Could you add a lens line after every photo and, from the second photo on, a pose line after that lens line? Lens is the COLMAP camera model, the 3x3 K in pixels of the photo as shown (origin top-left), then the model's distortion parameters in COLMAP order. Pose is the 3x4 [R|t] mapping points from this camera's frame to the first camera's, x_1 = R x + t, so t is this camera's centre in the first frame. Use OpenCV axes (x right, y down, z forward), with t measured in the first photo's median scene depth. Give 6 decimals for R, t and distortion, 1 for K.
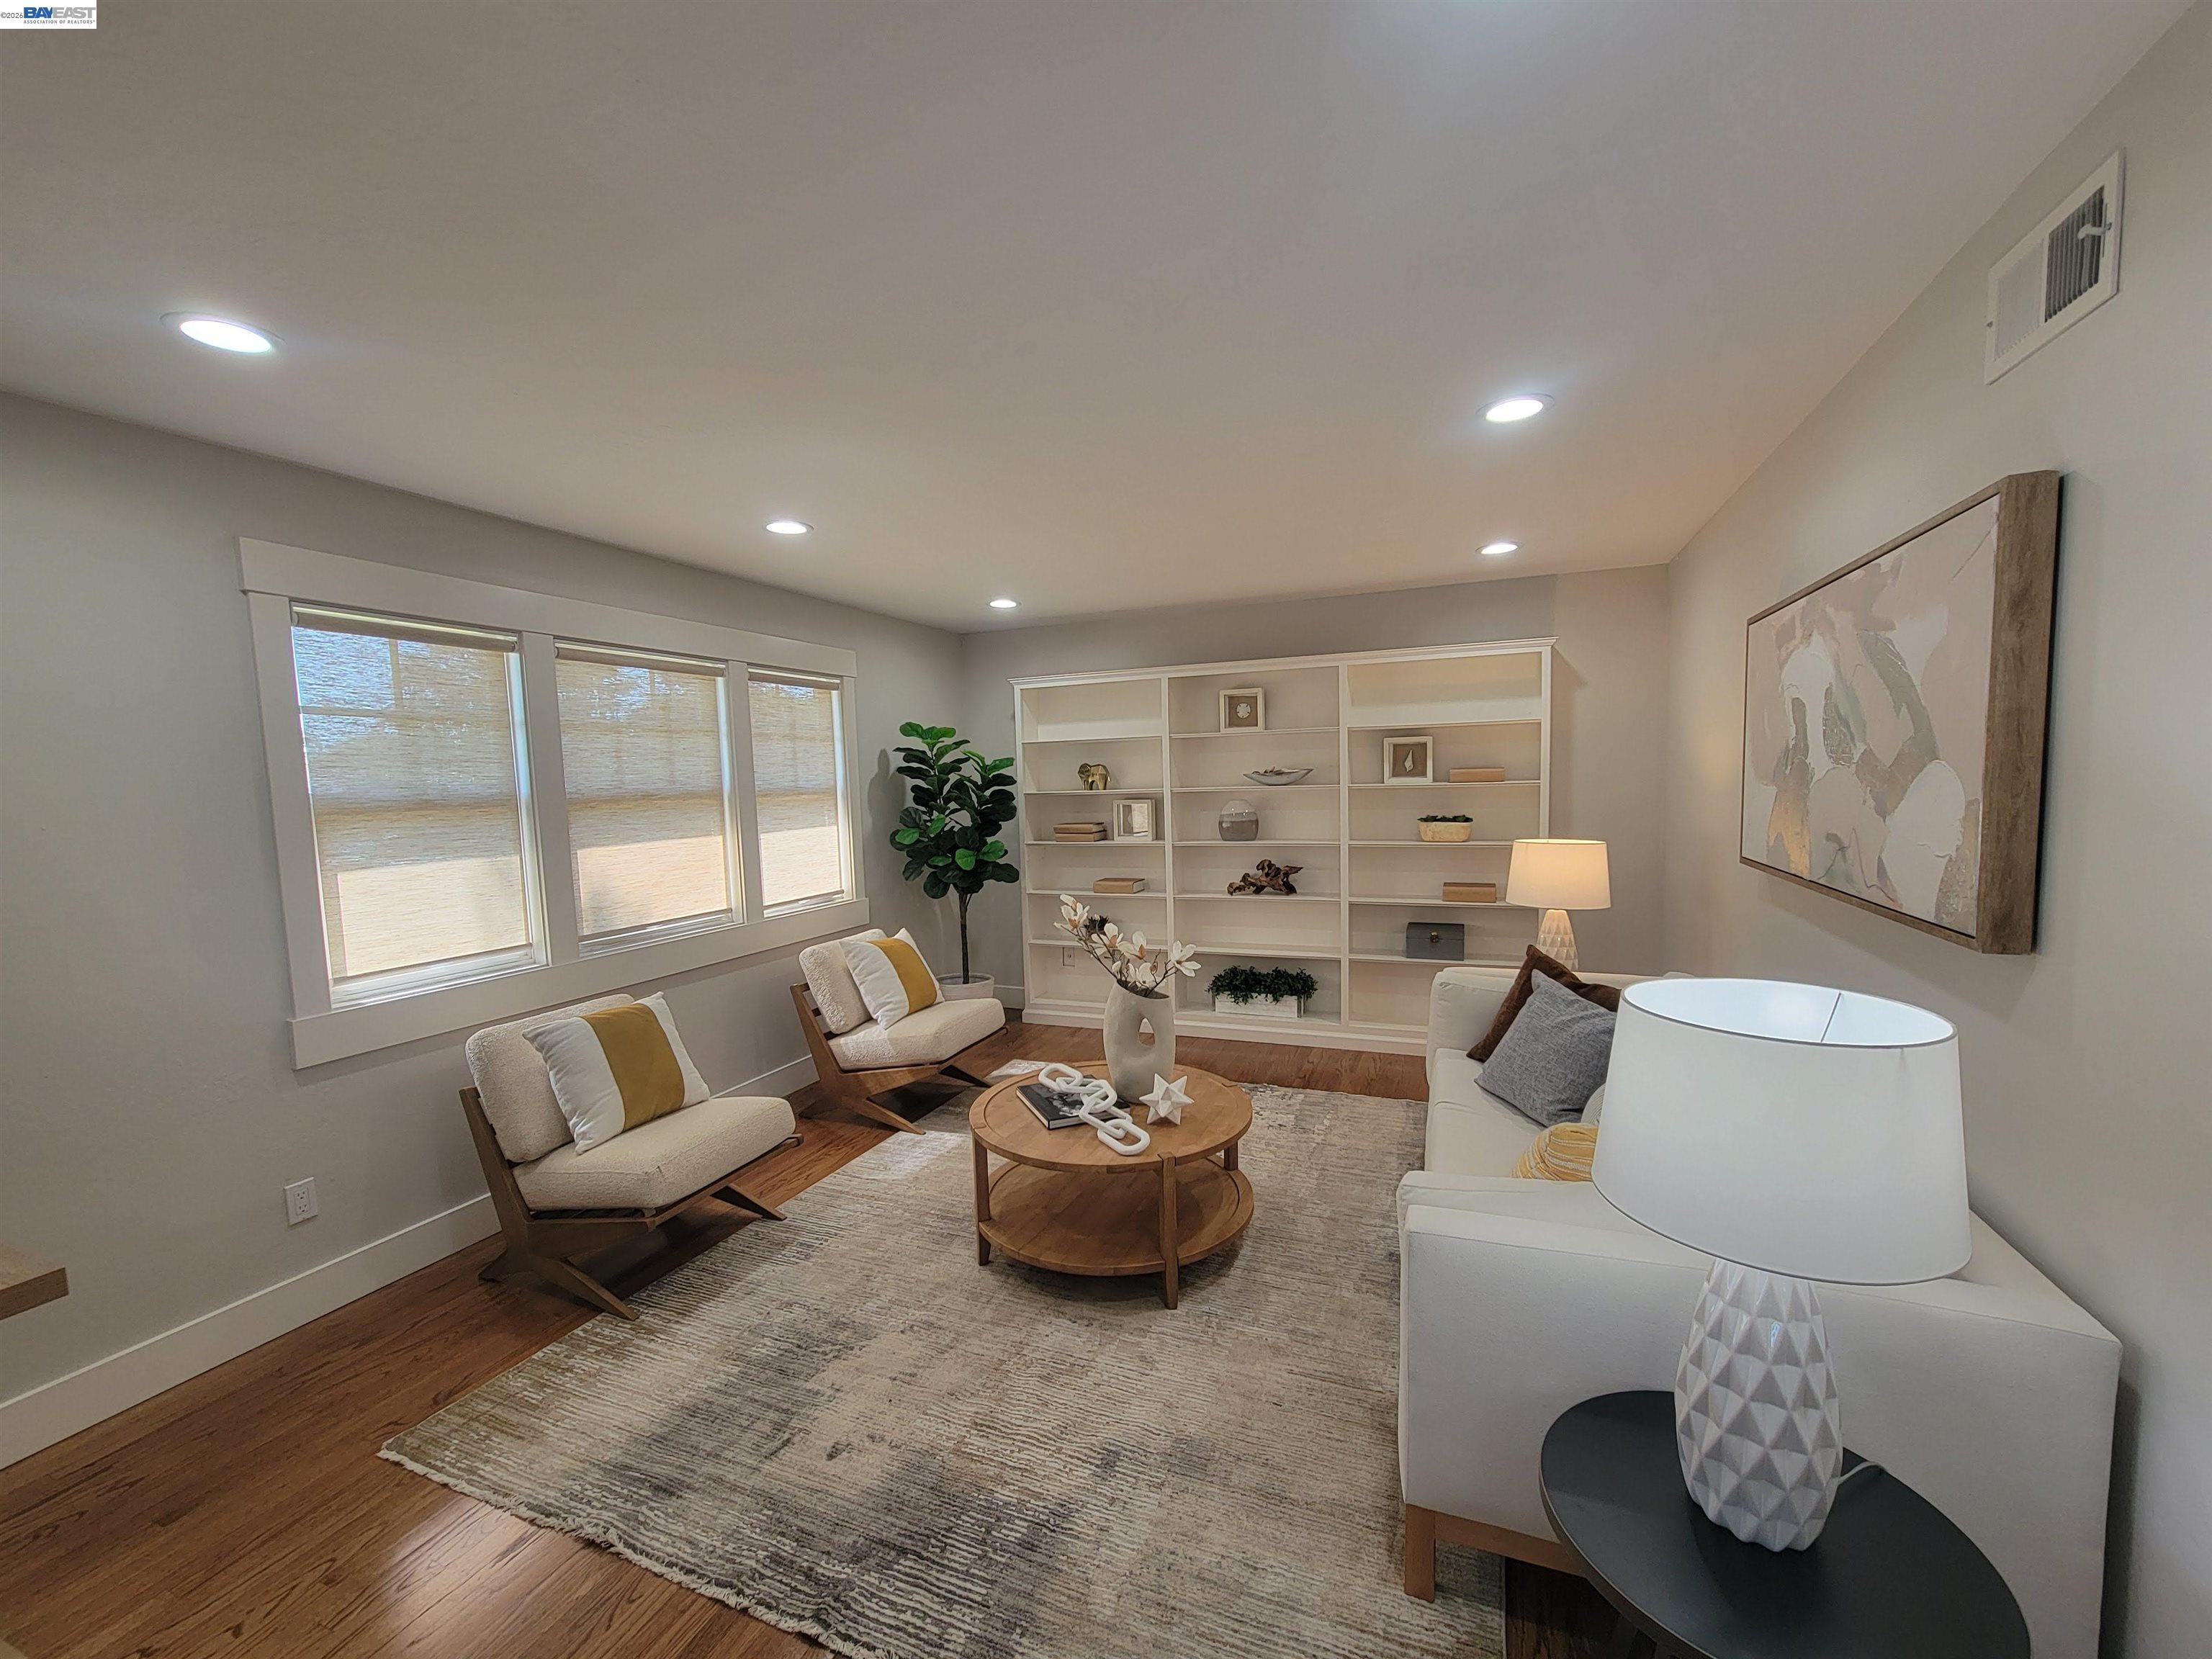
lens RADIAL K [[895.7, 0, 1107.4], [0, 895.7, 843.0], [0, 0, 1]] dist [0.000392, 0.000059]
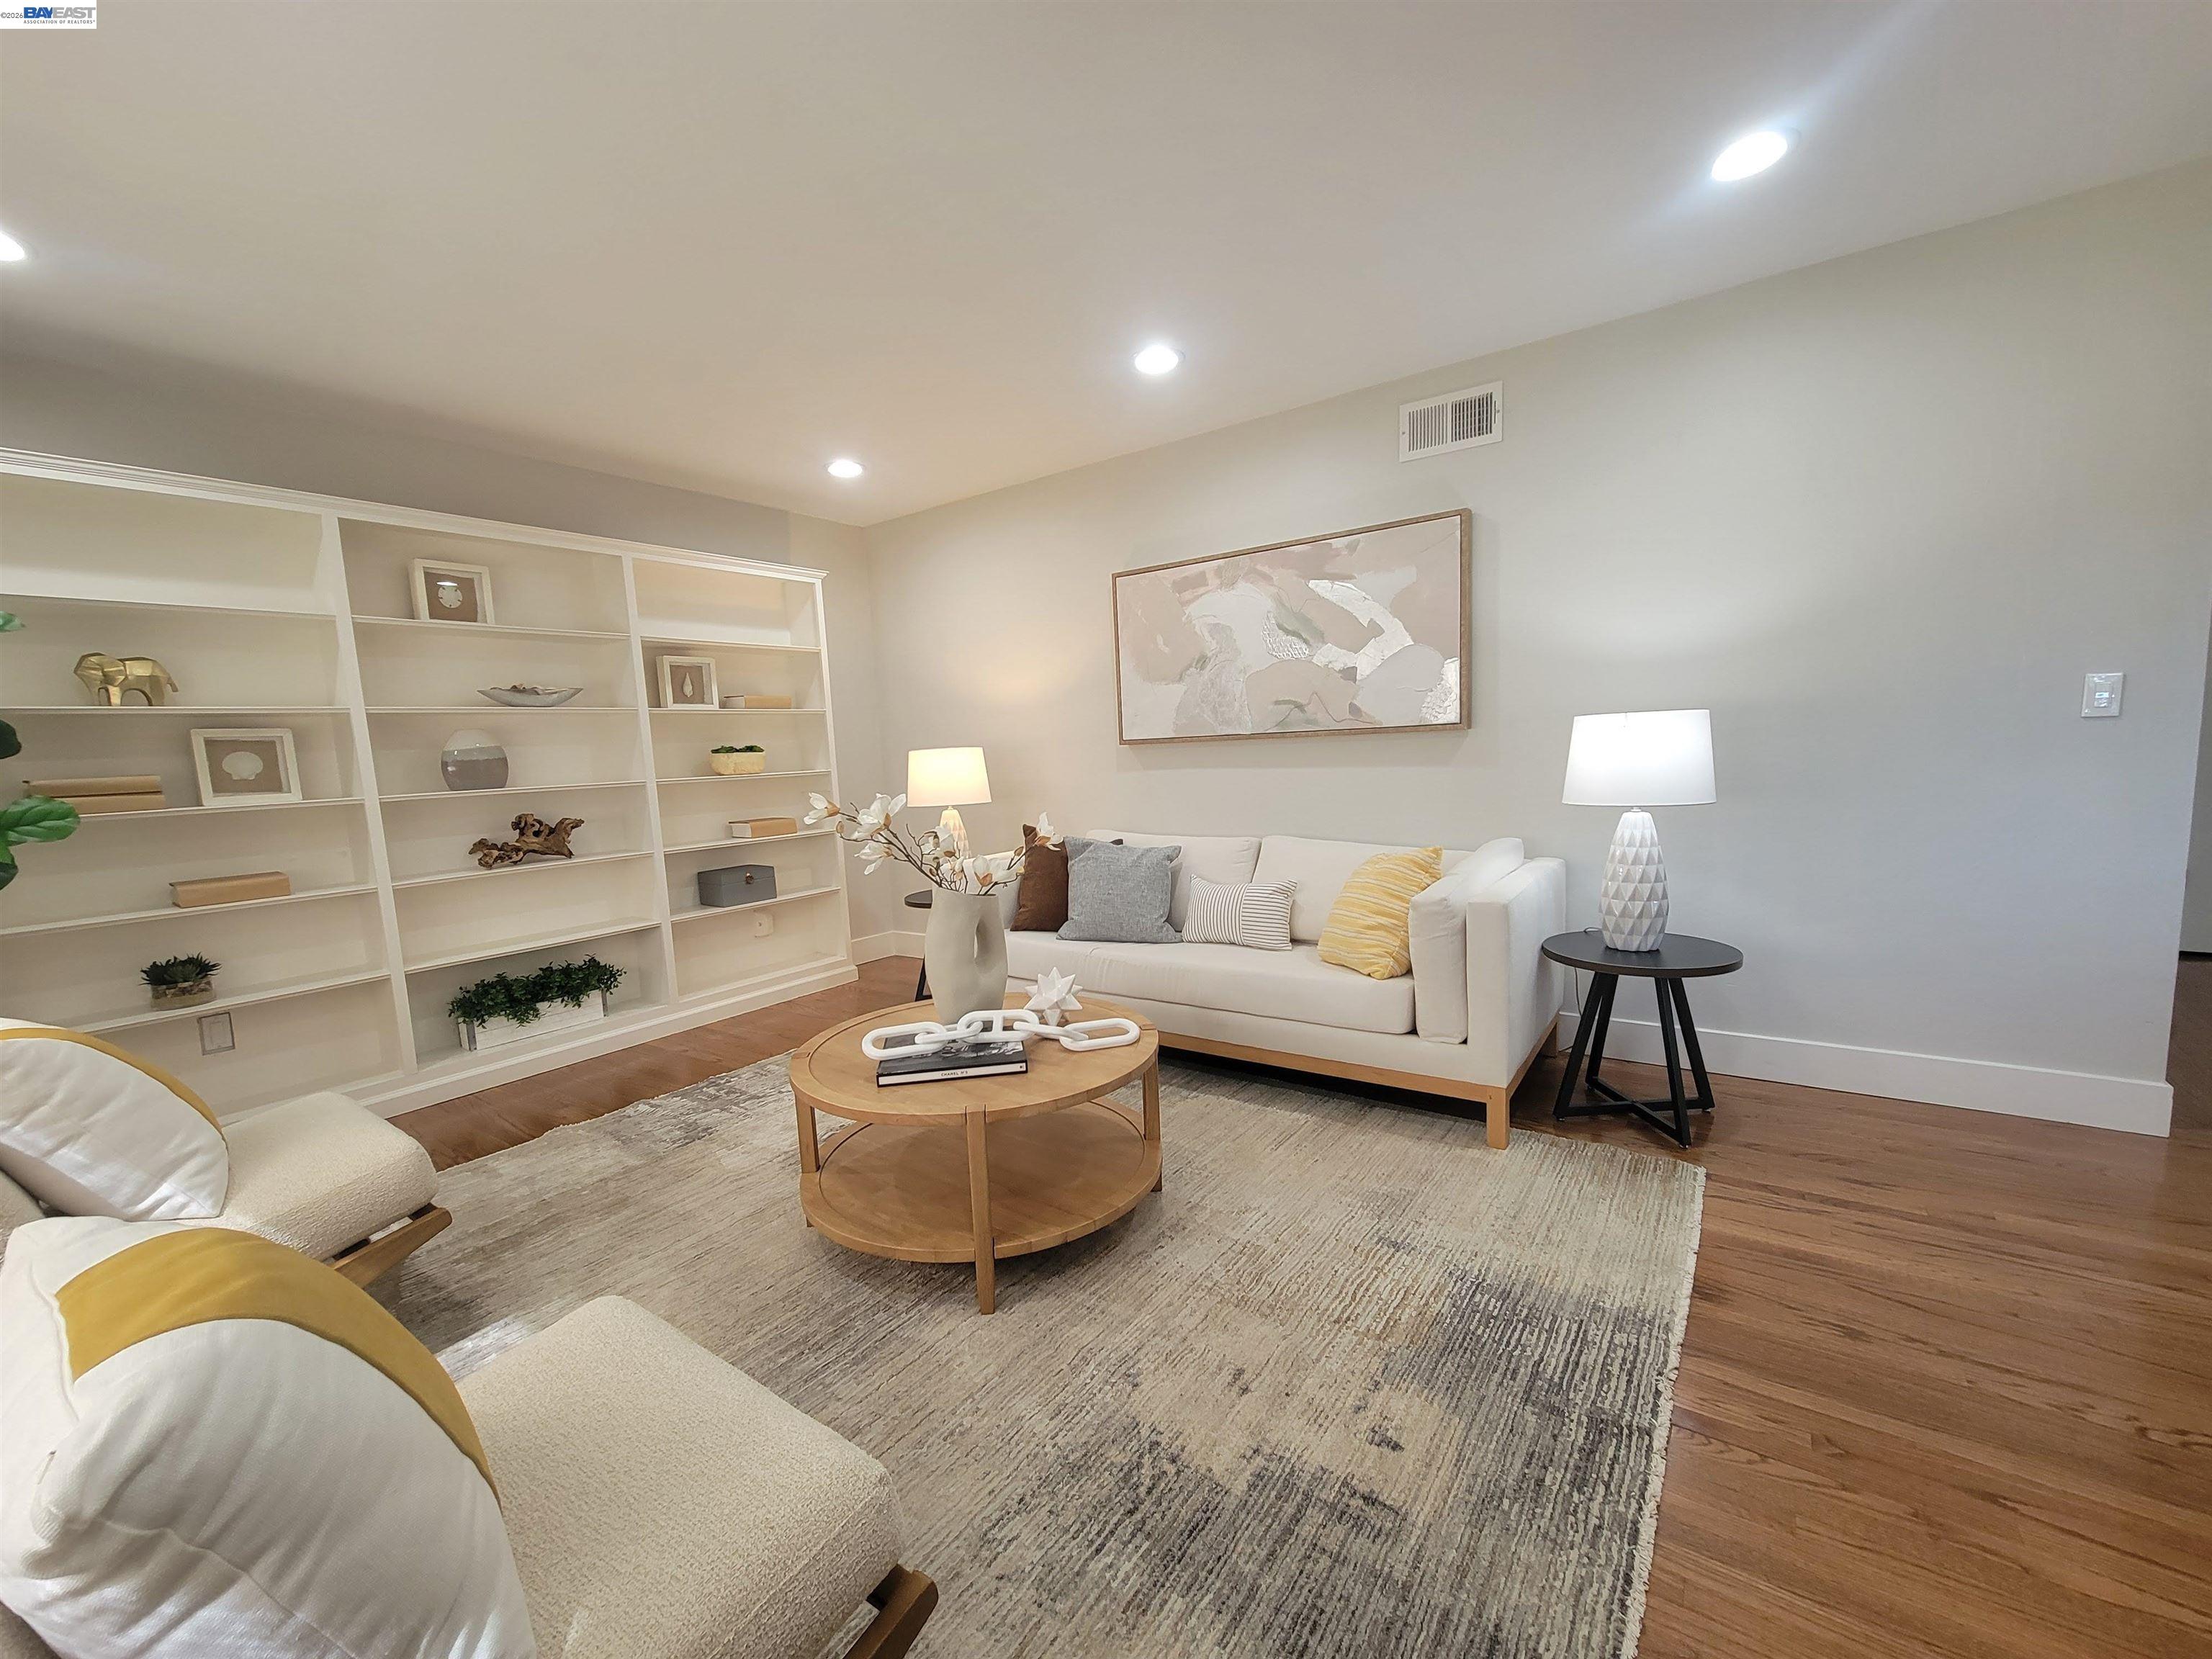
lens RADIAL K [[895.7, 0, 1106.1], [0, 895.7, 837.4], [0, 0, 1]] dist [0.000392, 0.000059]
pose [[0.247237, -0.085189, 0.965203, -0.416384], [0.111726, 0.991990, 0.058935, 0.049364], [-0.962492, 0.093267, 0.254774, 0.402331]]
